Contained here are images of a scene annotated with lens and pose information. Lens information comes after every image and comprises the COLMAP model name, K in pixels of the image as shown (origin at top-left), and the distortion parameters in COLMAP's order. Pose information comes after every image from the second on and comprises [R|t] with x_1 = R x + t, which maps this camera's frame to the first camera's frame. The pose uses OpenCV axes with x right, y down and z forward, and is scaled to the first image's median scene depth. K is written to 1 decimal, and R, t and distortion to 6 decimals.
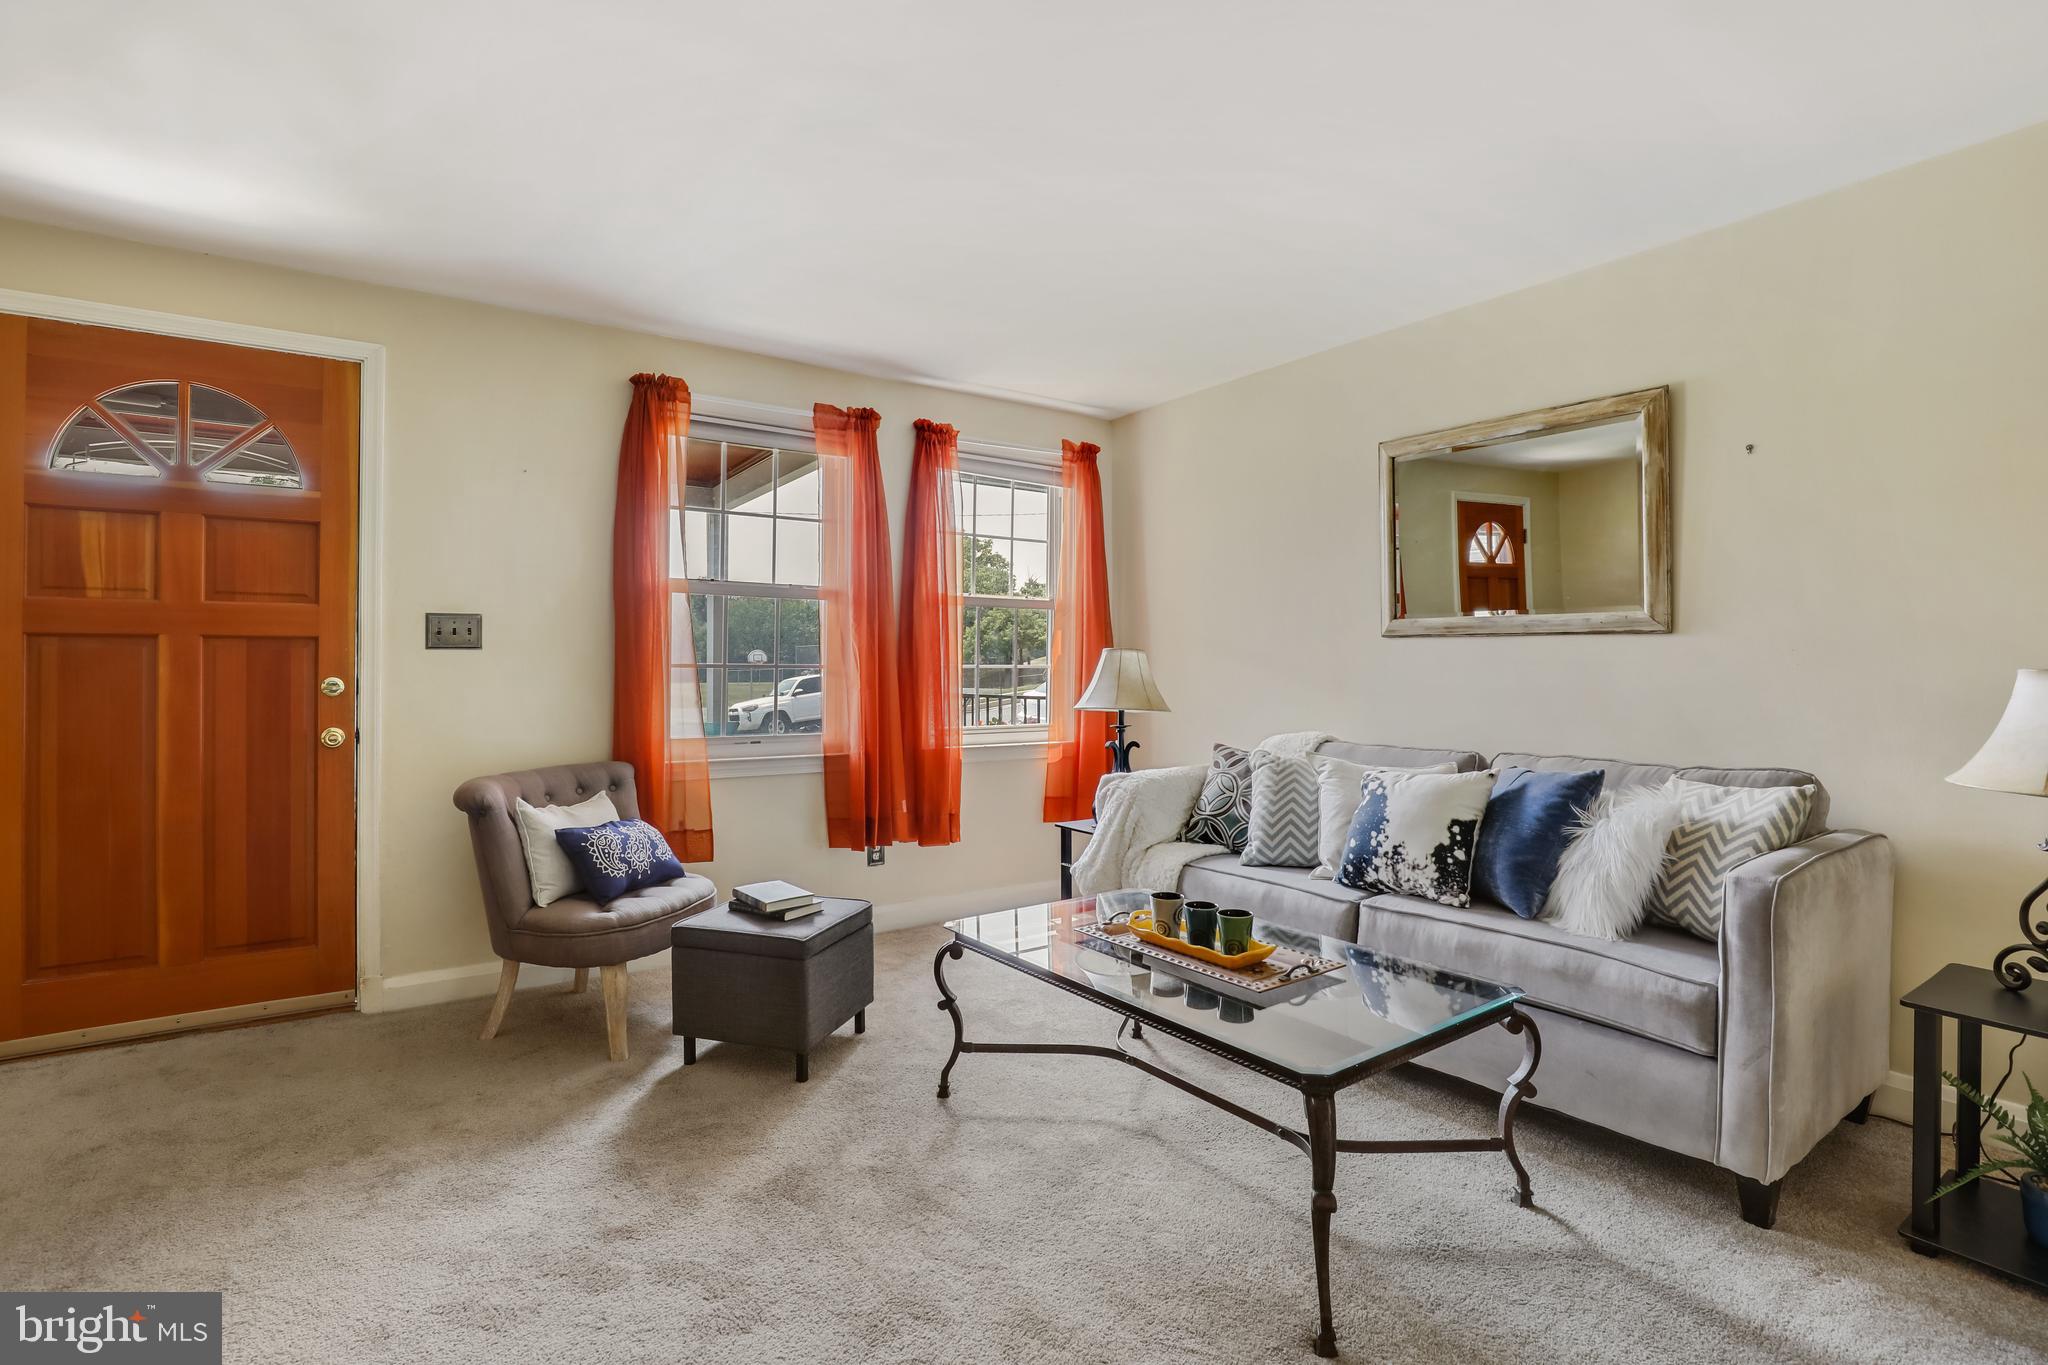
lens RADIAL K [[946.5, 0, 1024.2], [0, 946.5, 656.7], [0, 0, 1]] dist [-0.038559, 0.009303]
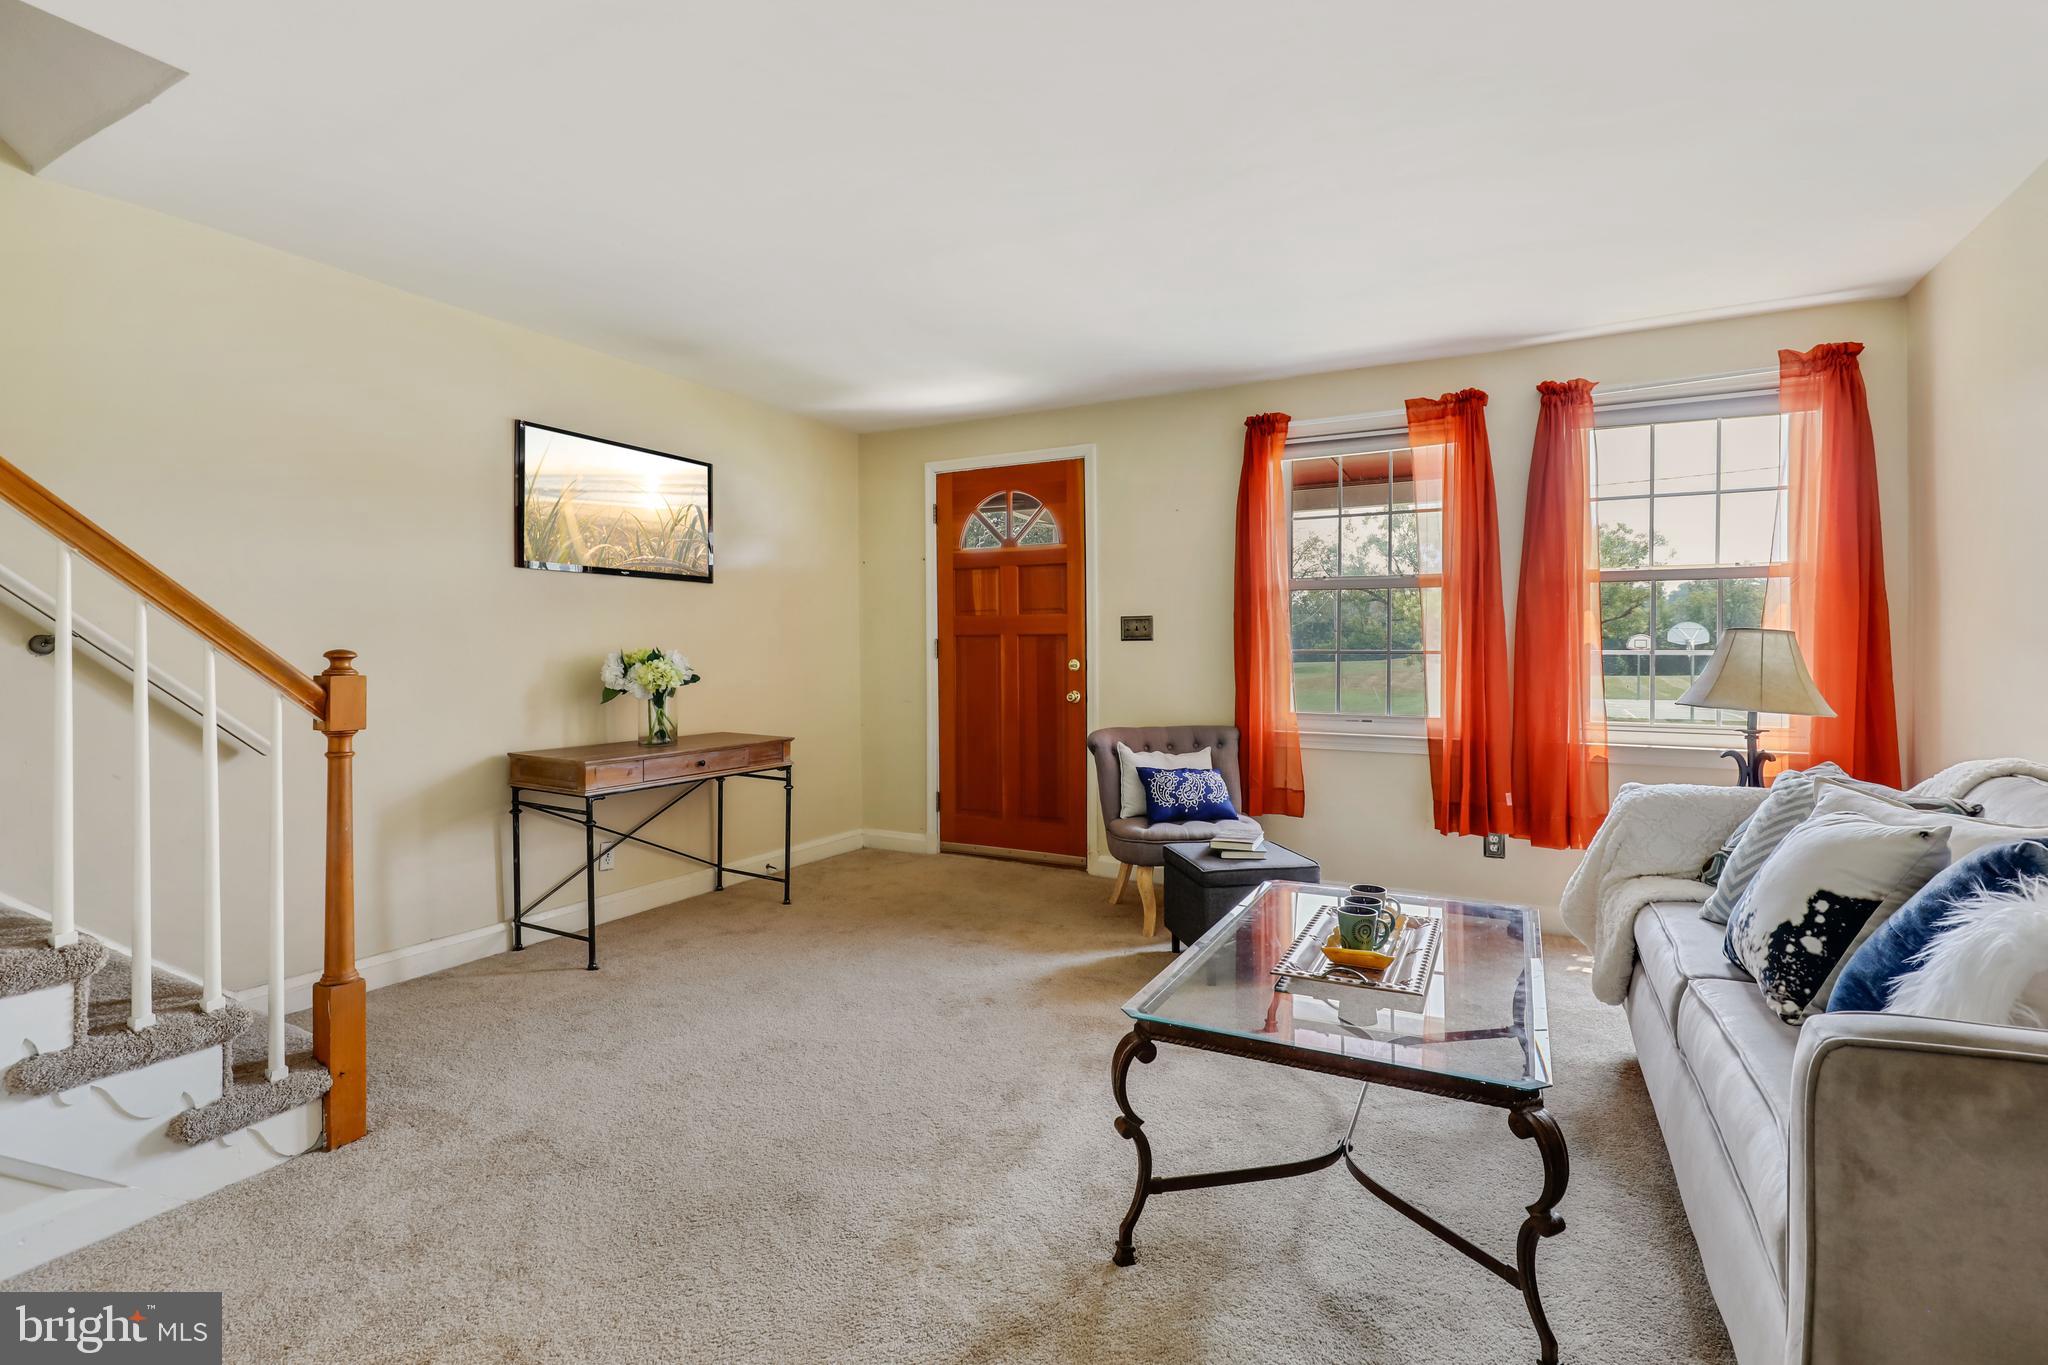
lens RADIAL K [[942.5, 0, 1052.7], [0, 942.5, 661.6], [0, 0, 1]] dist [-0.000750, -0.000340]
pose [[0.472852, 0.007787, -0.881108, 0.705179], [0.008393, 0.999876, 0.013340, 0.004296], [0.881102, -0.013703, 0.472728, 0.215594]]
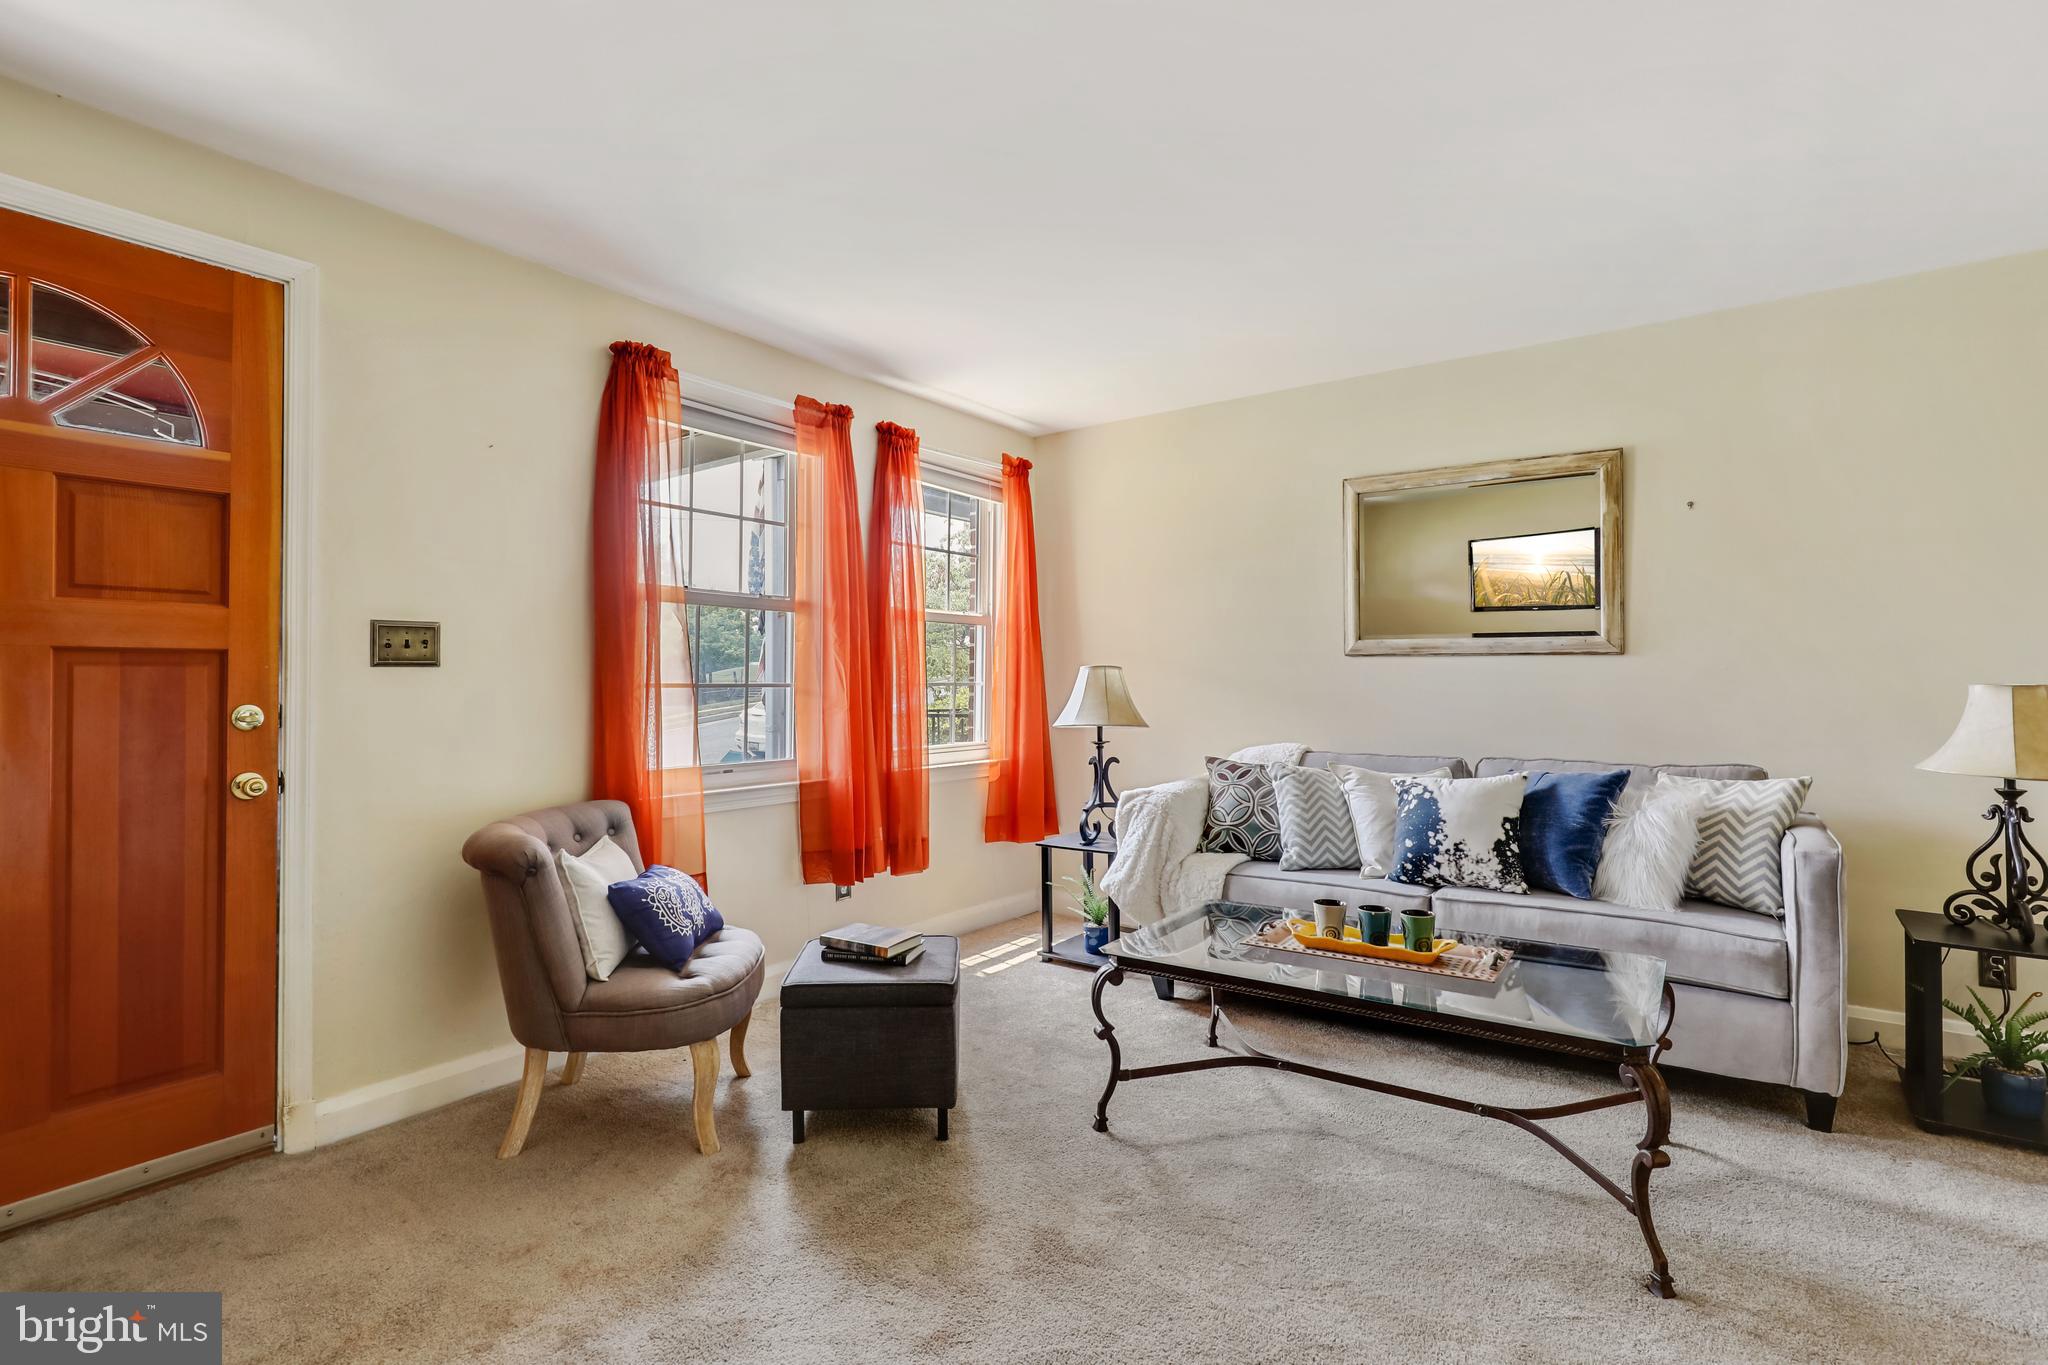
lens RADIAL K [[952.1, 0, 1024.6], [0, 952.1, 669.3], [0, 0, 1]] dist [-0.003524, -0.000788]
pose [[0.946200, -0.000275, 0.323583, -0.427080], [0.000809, 0.999999, -0.001516, -0.004808], [-0.323583, 0.001697, 0.946198, 0.086201]]
